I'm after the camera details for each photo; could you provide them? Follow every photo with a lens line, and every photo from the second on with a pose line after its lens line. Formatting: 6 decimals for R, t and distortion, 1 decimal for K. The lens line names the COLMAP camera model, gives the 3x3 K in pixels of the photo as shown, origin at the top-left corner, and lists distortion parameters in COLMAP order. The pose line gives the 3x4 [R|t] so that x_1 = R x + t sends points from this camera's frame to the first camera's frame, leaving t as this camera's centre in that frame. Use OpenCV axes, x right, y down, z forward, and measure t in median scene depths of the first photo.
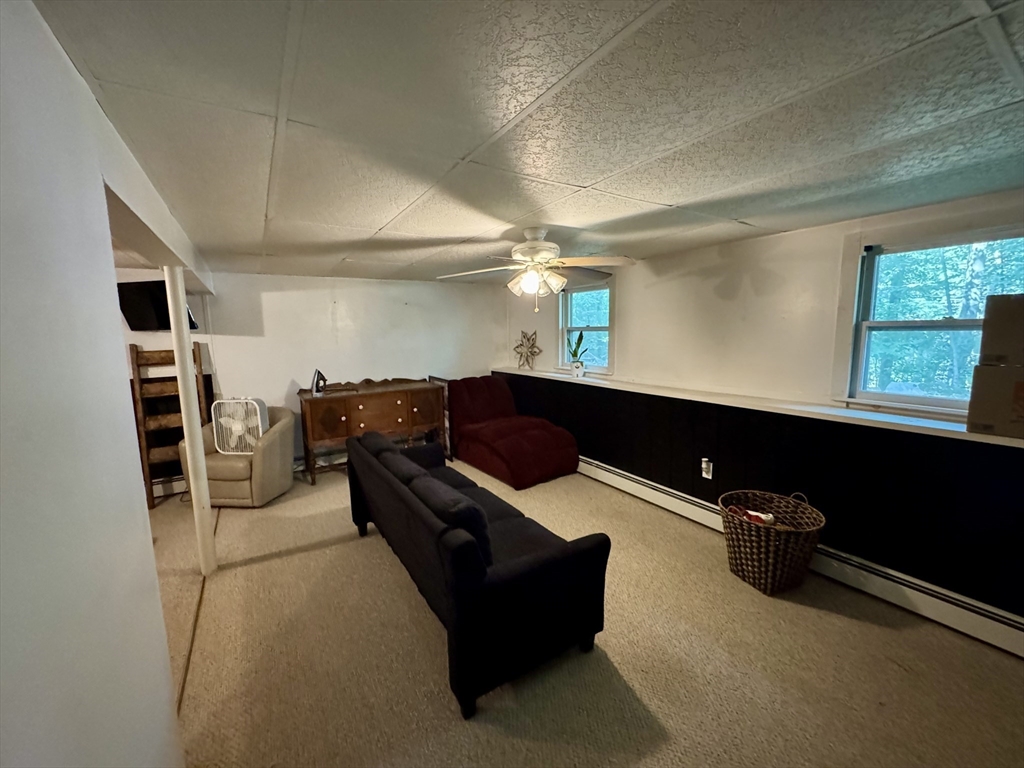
lens RADIAL K [[410.6, 0, 512.5], [0, 410.6, 383.8], [0, 0, 1]] dist [-0.001698, 0.000049]
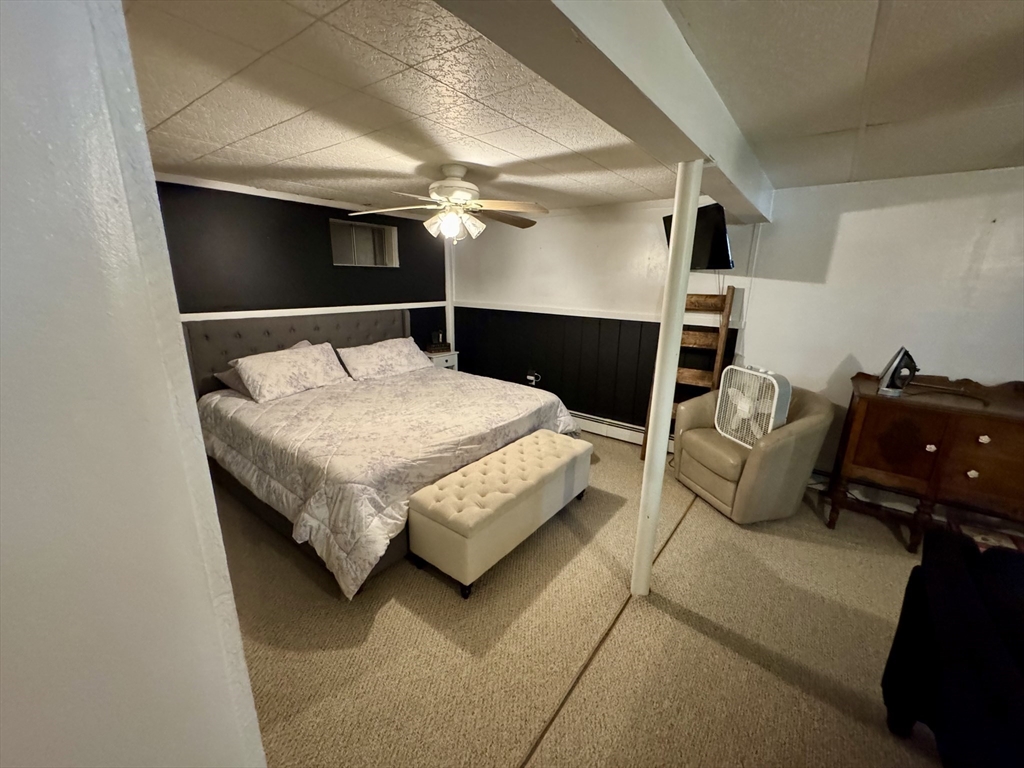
lens RADIAL K [[410.6, 0, 510.5], [0, 410.6, 383.9], [0, 0, 1]] dist [-0.001698, 0.000049]
pose [[0.352744, 0.265519, -0.897258, -0.154589], [-0.148398, 0.962634, 0.226524, -0.034684], [0.923878, 0.053246, 0.378966, 0.302983]]
